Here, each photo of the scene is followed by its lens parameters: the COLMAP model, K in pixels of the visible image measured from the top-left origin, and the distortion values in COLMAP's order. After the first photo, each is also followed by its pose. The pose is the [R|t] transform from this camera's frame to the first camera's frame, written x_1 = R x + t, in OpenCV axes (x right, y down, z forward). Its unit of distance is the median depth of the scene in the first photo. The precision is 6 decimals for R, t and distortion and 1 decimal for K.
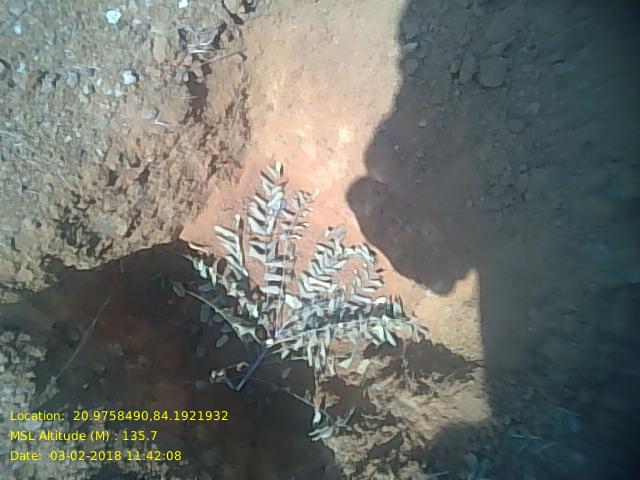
lens RADIAL K [[559.9, 0, 310.5], [0, 559.9, 236.8], [0, 0, 1]] dist [0.135142, -0.375945]
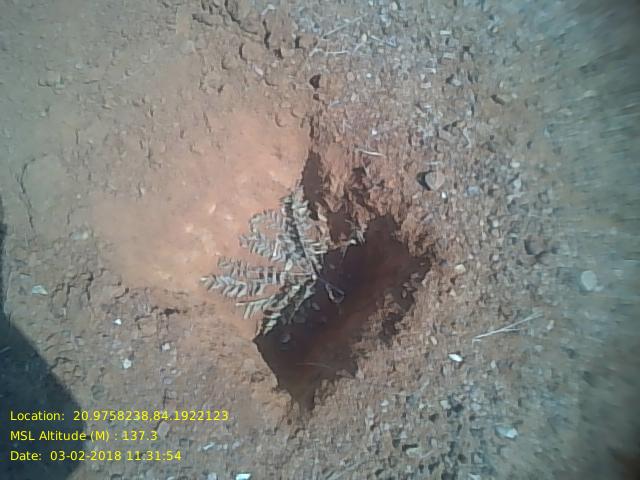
lens RADIAL K [[559.9, 0, 310.5], [0, 559.9, 236.8], [0, 0, 1]] dist [0.135142, -0.375945]
pose [[-0.084360, -0.983315, 0.161167, -0.218661], [0.987027, -0.060290, 0.148802, -0.056453], [-0.136602, 0.171629, 0.975645, -0.595644]]
